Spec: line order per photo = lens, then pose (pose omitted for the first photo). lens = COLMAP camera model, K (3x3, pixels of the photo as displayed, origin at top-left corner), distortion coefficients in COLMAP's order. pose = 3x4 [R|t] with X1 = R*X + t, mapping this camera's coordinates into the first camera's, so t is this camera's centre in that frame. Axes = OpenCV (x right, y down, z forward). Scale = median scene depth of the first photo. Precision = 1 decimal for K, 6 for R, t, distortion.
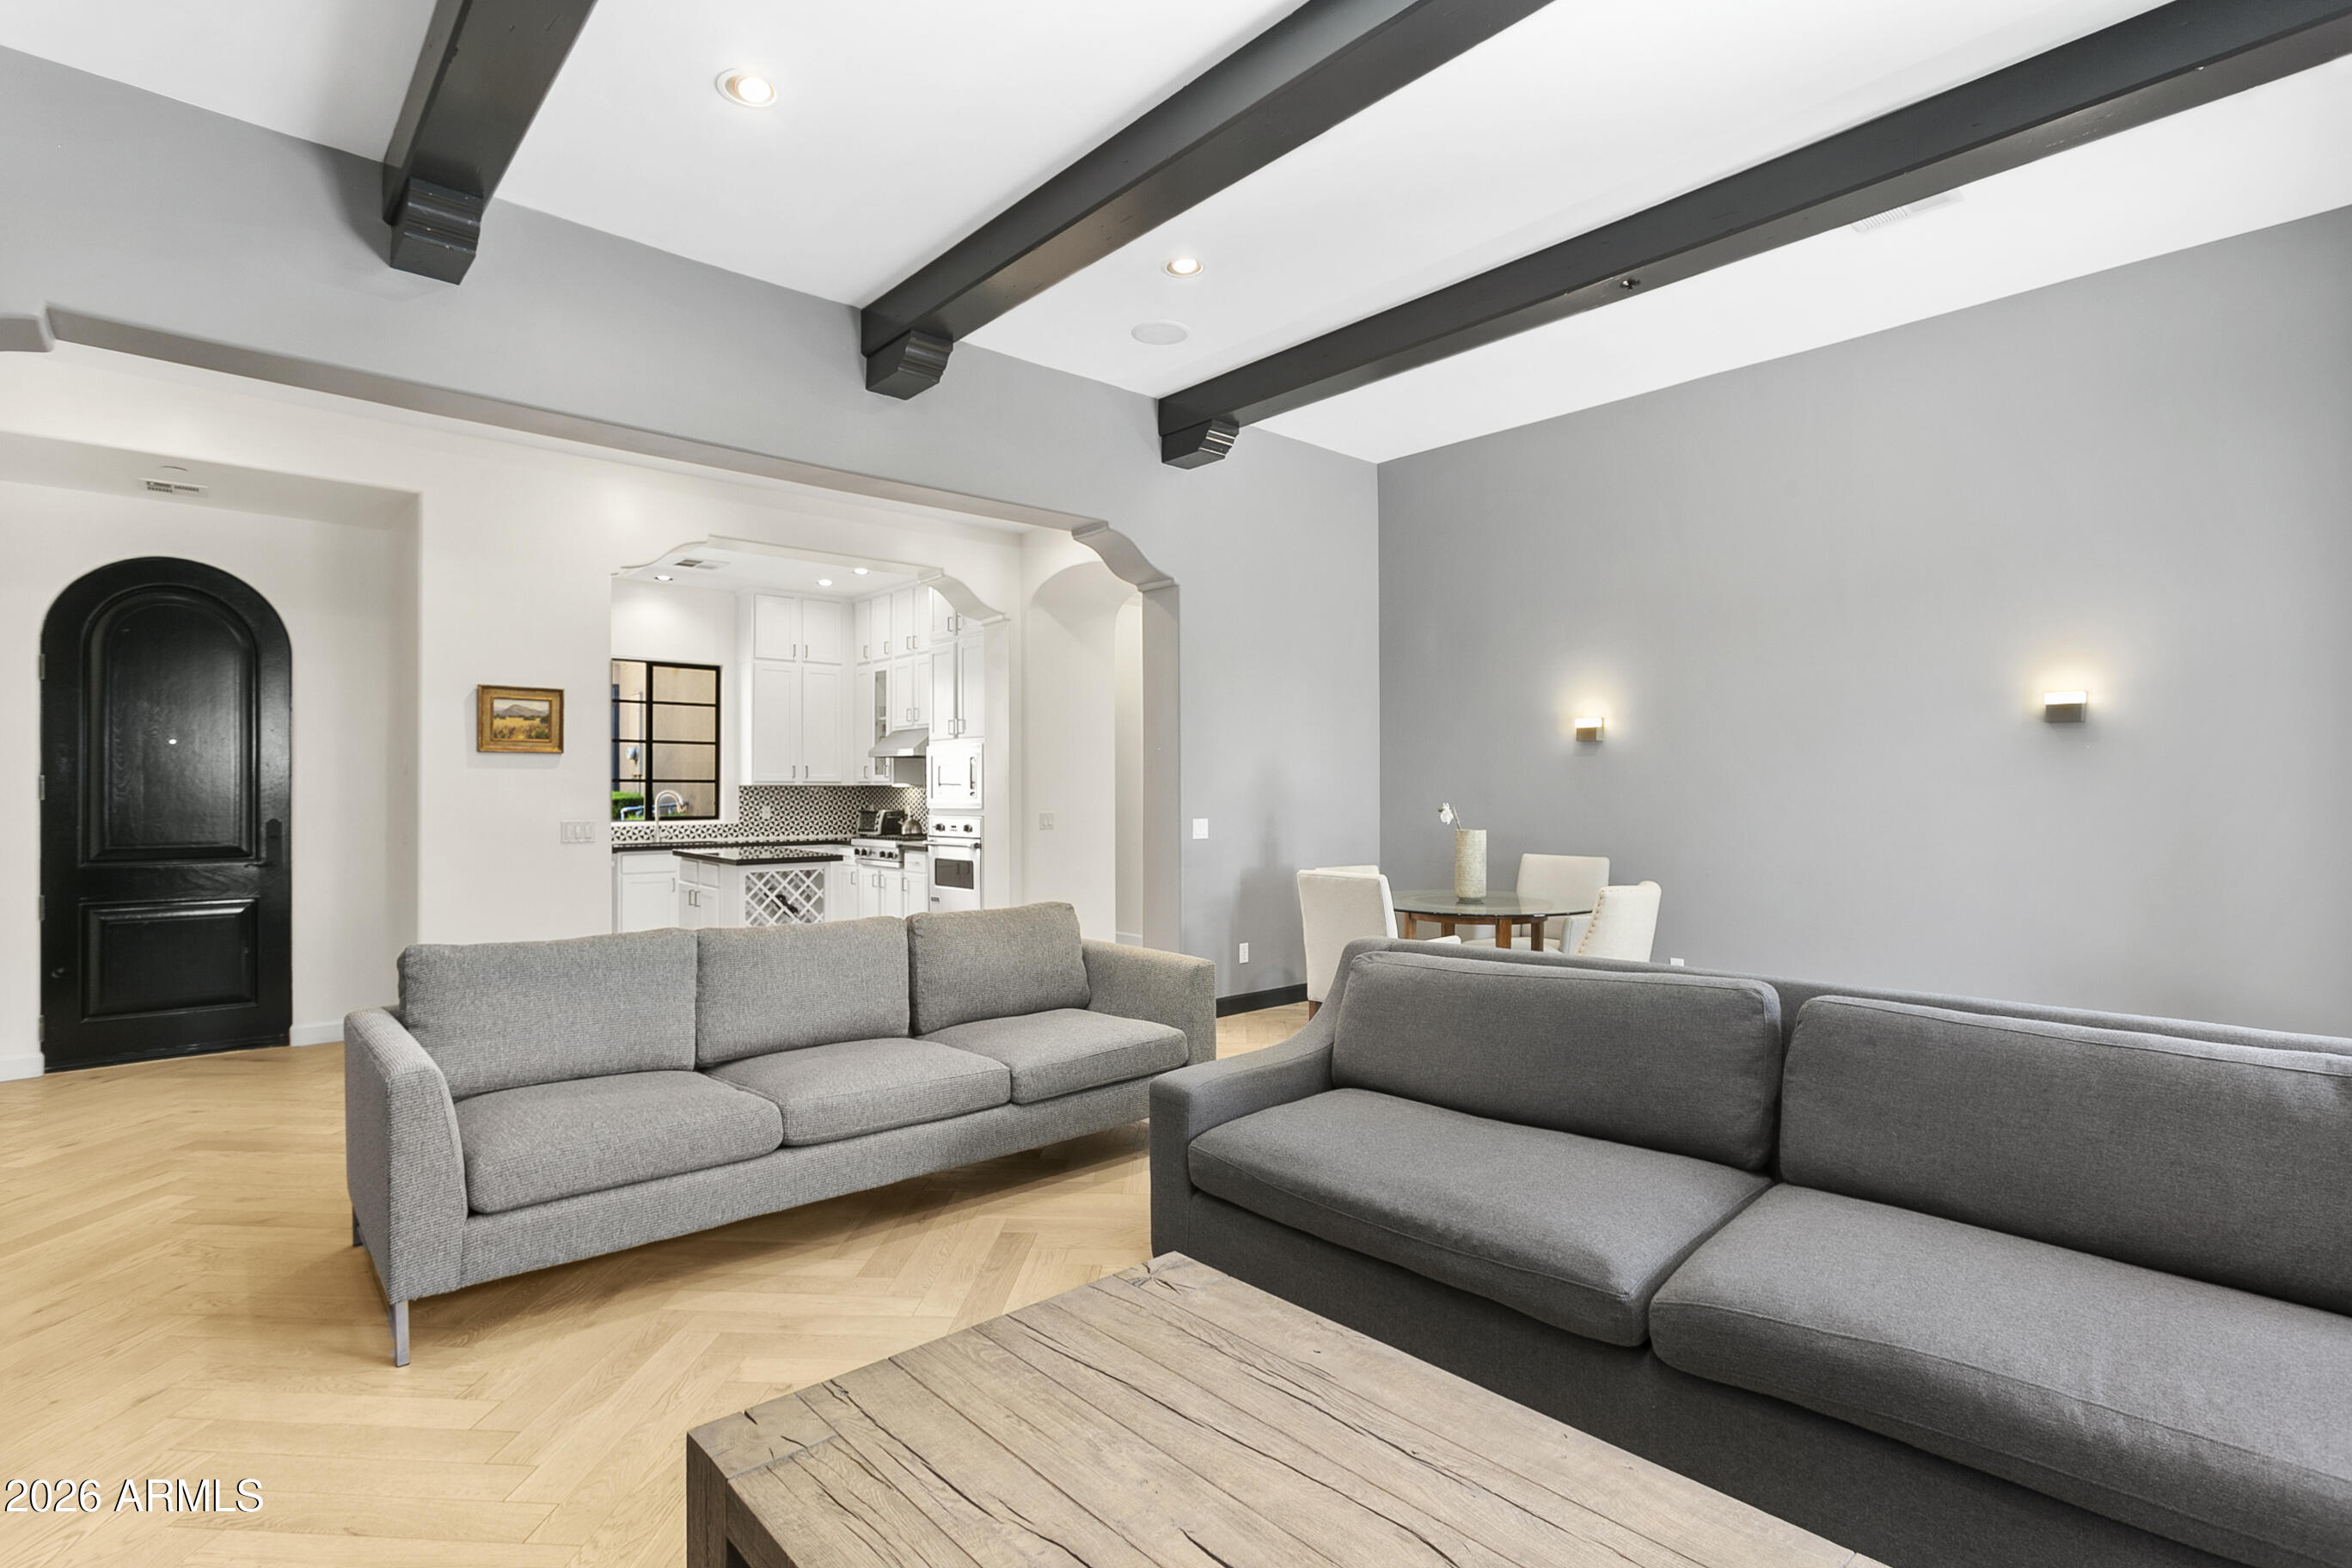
lens RADIAL K [[1141.2, 0, 1176.0], [0, 1141.2, 784.0], [0, 0, 1]] dist [-0.002159, -0.000341]
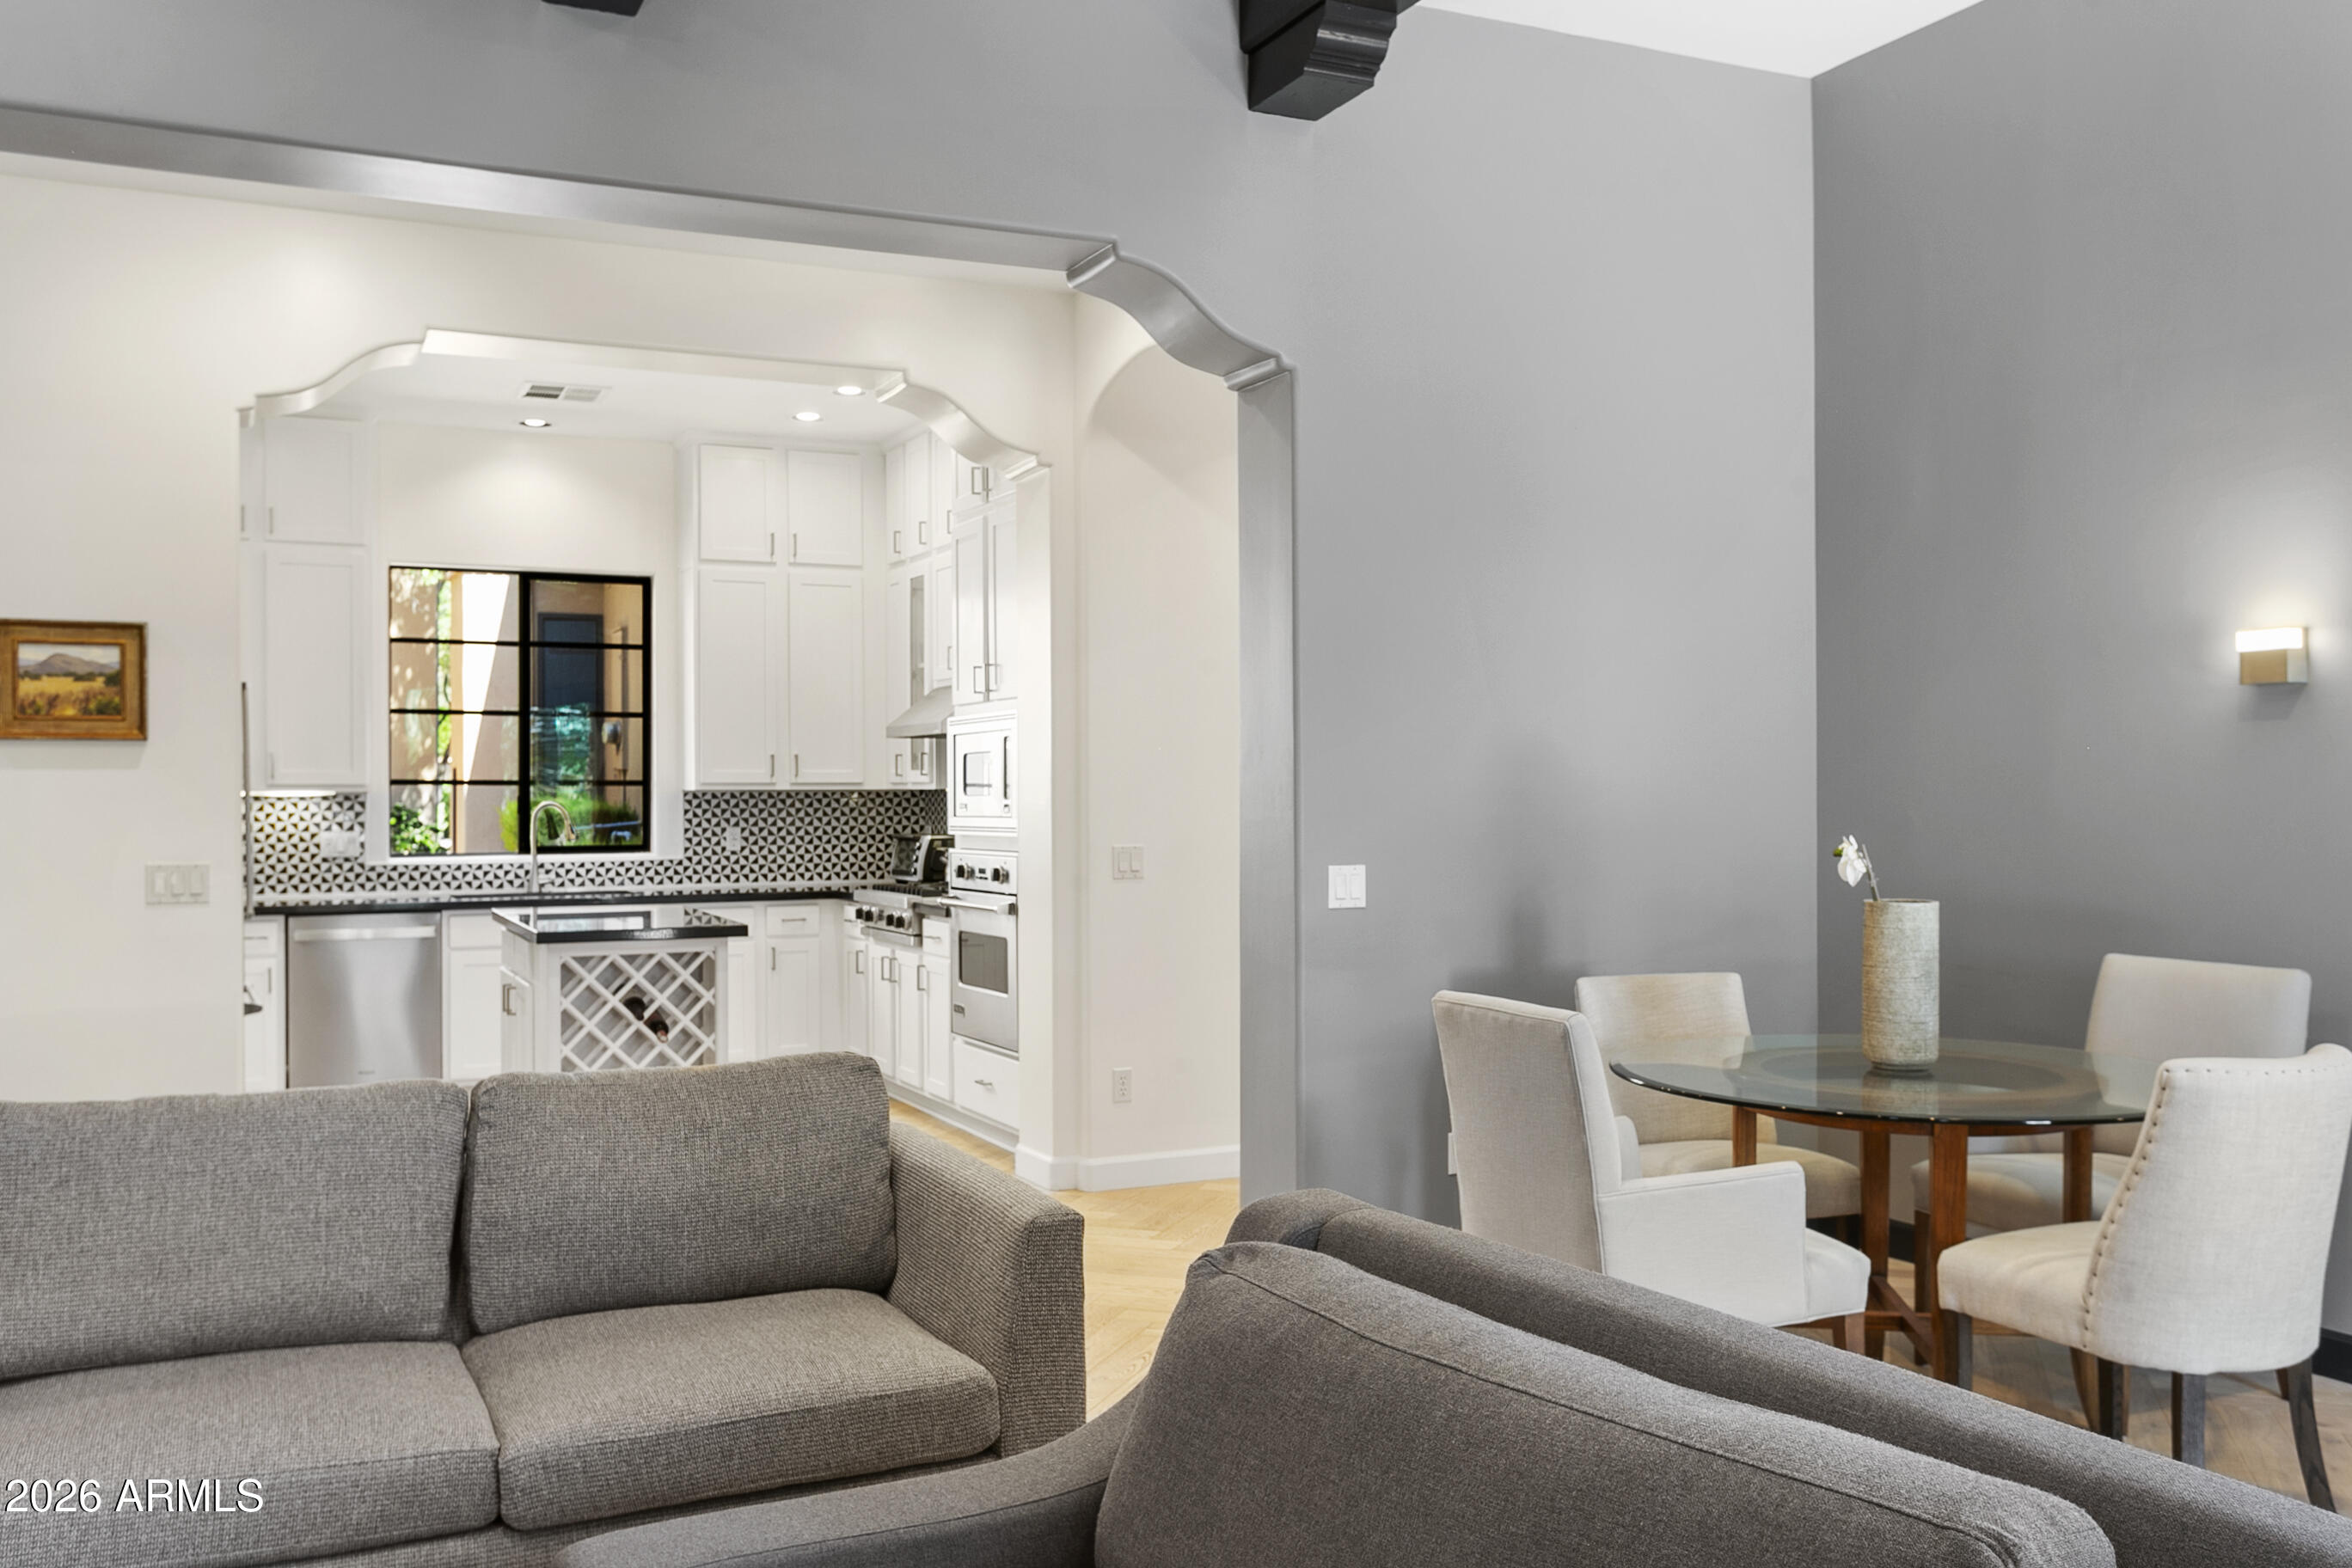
lens RADIAL K [[2020.4, 0, 1176.0], [0, 2020.4, 784.0], [0, 0, 1]] dist [0.013909, 0.003849]
pose [[0.958220, -0.004079, -0.286002, 0.168873], [0.005226, 0.999981, 0.003248, -0.005151], [0.285983, -0.004607, 0.958224, 0.162080]]
